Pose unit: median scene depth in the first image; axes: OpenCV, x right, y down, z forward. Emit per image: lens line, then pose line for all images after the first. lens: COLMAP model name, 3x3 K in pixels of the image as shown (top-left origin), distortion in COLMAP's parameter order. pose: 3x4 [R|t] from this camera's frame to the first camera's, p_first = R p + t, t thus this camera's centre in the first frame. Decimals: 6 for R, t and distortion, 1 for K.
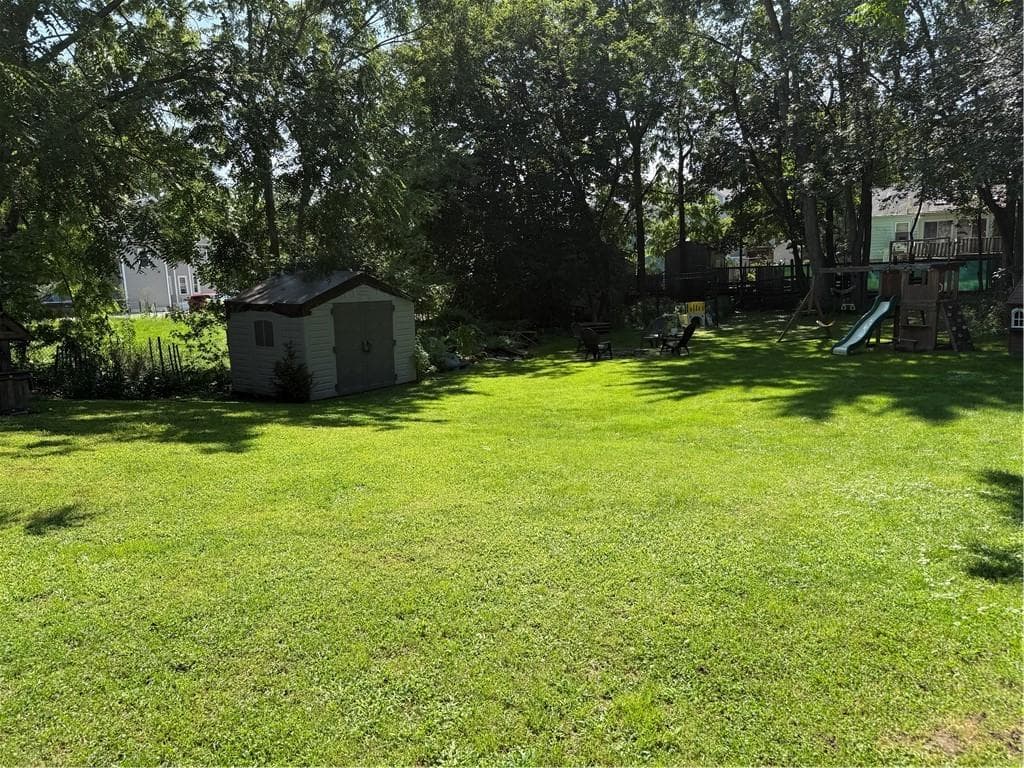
lens RADIAL K [[733.6, 0, 512.0], [0, 733.6, 384.0], [0, 0, 1]] dist [0.086161, -0.120491]
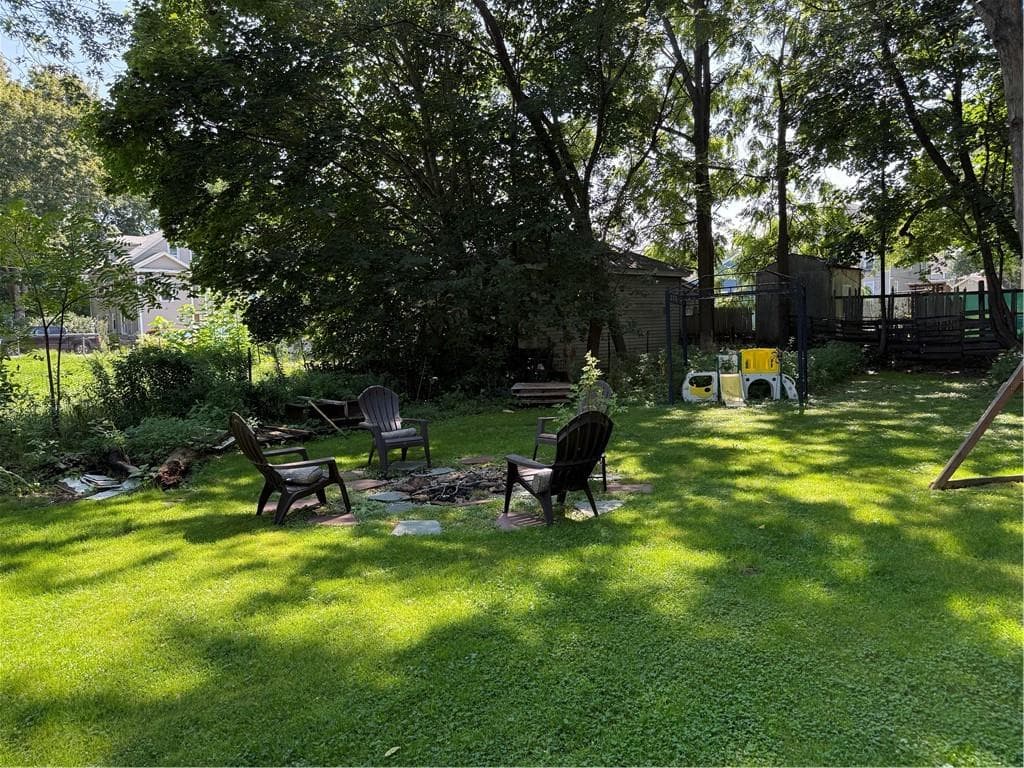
lens RADIAL K [[733.6, 0, 512.0], [0, 733.6, 384.0], [0, 0, 1]] dist [0.086161, -0.120491]
pose [[0.979030, 0.027417, -0.201864, 0.301372], [-0.041723, 0.996883, -0.066956, -0.079715], [0.199399, 0.073975, 0.977122, 0.794759]]
